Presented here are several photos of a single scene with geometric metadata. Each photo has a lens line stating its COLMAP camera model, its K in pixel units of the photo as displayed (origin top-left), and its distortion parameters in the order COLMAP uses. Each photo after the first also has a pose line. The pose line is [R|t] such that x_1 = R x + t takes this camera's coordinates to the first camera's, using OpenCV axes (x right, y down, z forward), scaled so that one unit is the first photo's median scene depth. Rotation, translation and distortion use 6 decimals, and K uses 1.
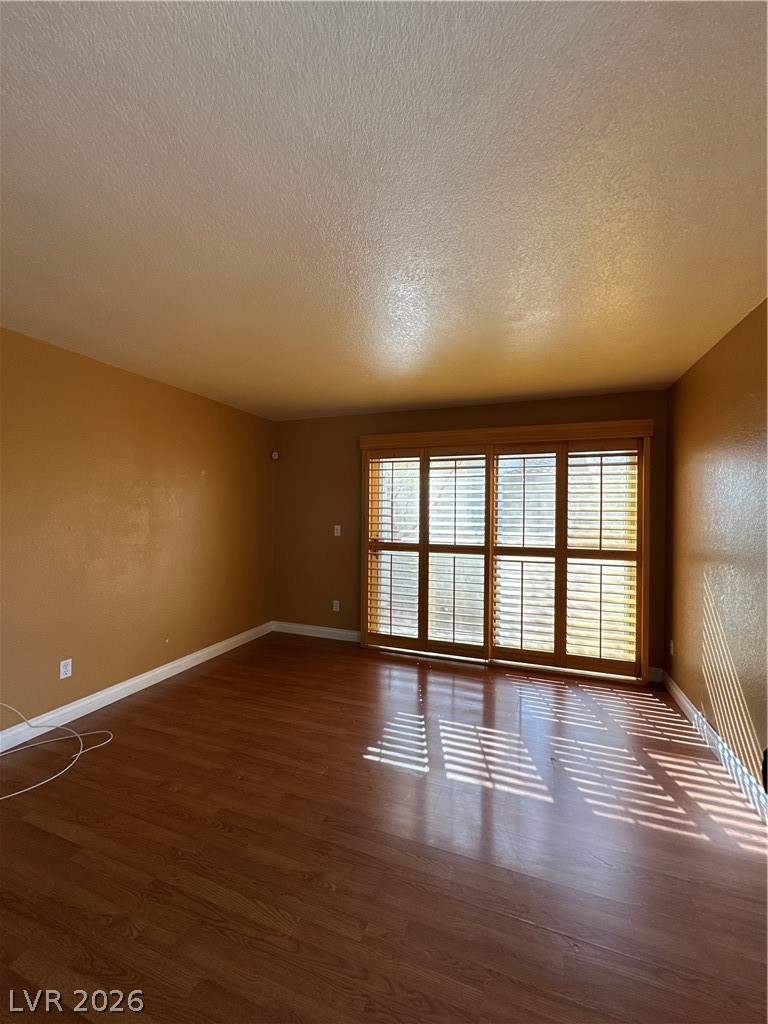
lens RADIAL K [[414.1, 0, 382.3], [0, 414.1, 511.6], [0, 0, 1]] dist [-0.005393, 0.010252]
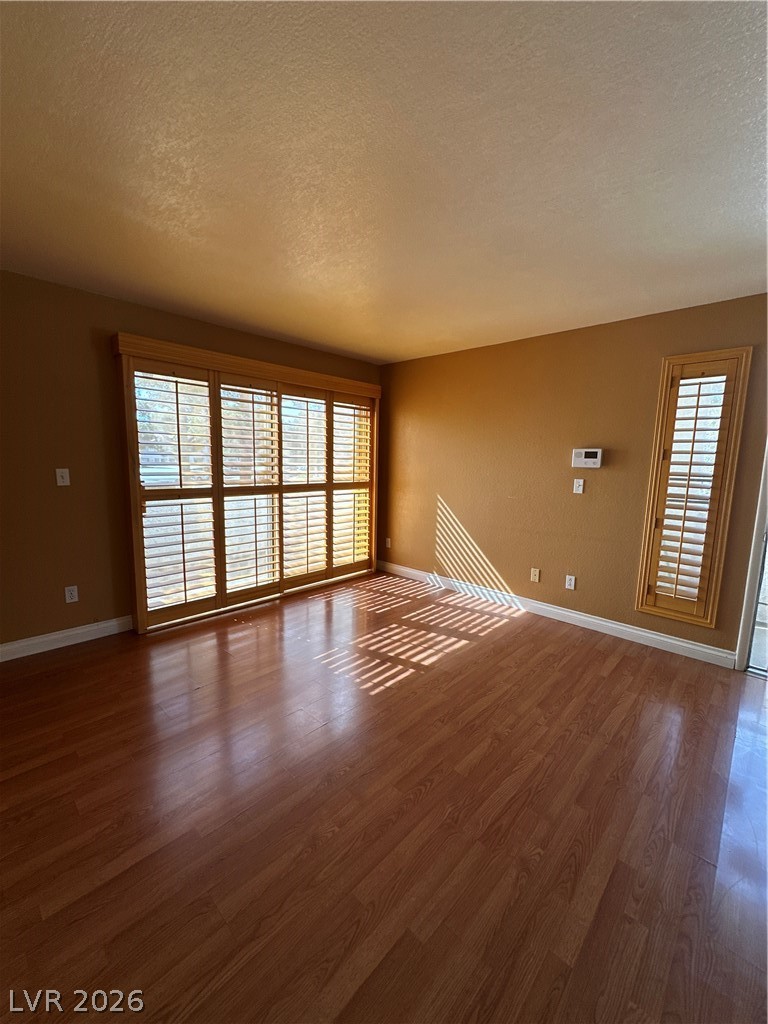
lens RADIAL K [[414.1, 0, 382.3], [0, 414.1, 511.6], [0, 0, 1]] dist [-0.005393, 0.010252]
pose [[0.389028, -0.115595, 0.913945, -0.622195], [-0.012795, 0.991322, 0.130828, 0.012618], [-0.921137, -0.062590, 0.384173, 0.395216]]
